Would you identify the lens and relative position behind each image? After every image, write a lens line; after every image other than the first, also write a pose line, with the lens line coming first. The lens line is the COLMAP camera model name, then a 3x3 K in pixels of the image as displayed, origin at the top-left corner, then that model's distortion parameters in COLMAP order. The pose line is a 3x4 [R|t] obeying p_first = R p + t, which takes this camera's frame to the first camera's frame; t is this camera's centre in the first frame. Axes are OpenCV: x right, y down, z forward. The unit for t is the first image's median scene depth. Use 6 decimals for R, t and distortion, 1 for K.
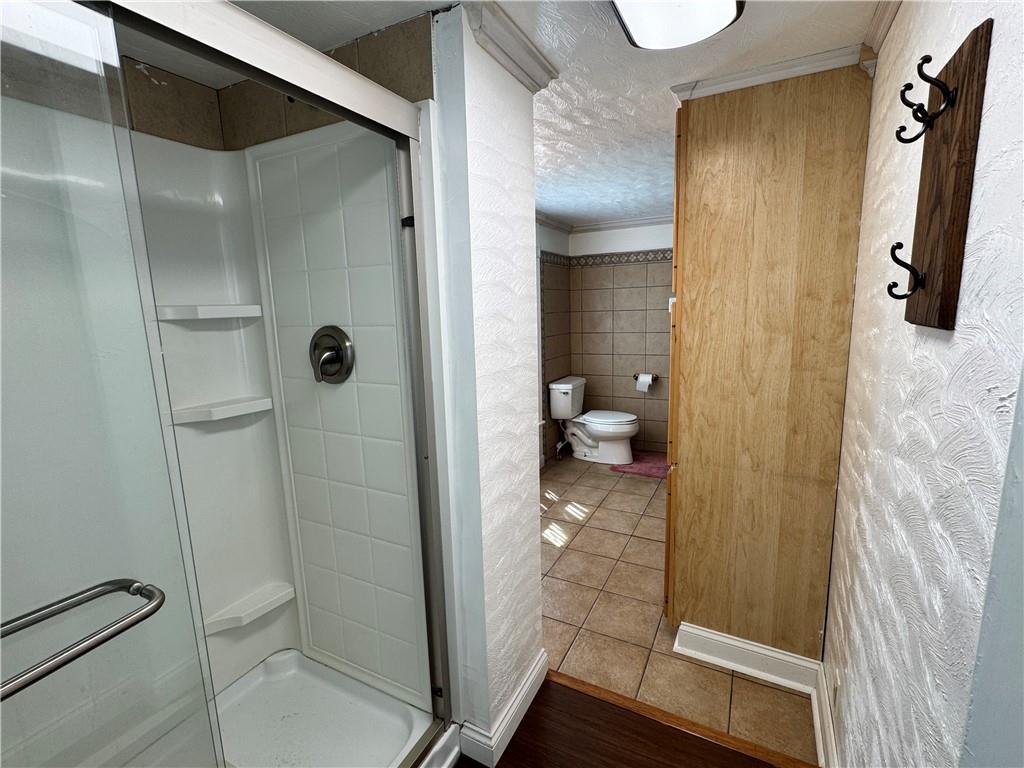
lens RADIAL K [[476.1, 0, 512.0], [0, 476.1, 384.0], [0, 0, 1]] dist [-0.000117, 0.000073]
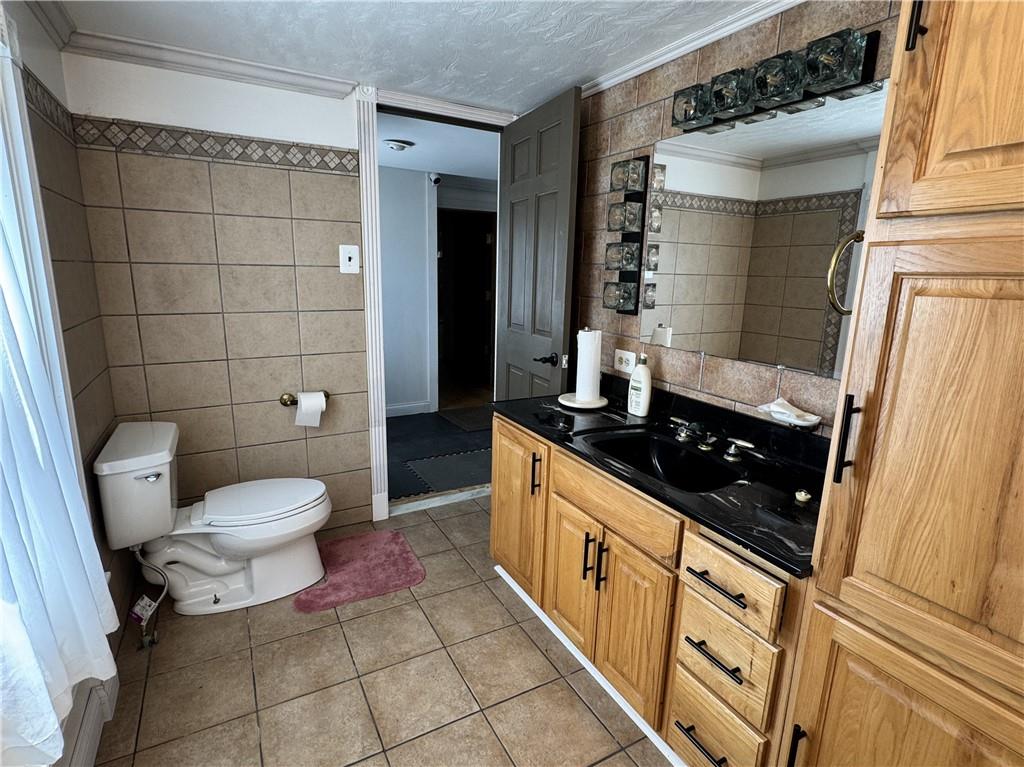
lens RADIAL K [[519.1, 0, 512.0], [0, 519.1, 383.5], [0, 0, 1]] dist [0.001533, 0.000450]
pose [[0.546359, -0.140338, 0.825710, -0.060868], [0.099870, 0.989745, 0.102135, -0.065552], [-0.831576, 0.026662, 0.554771, 0.504840]]
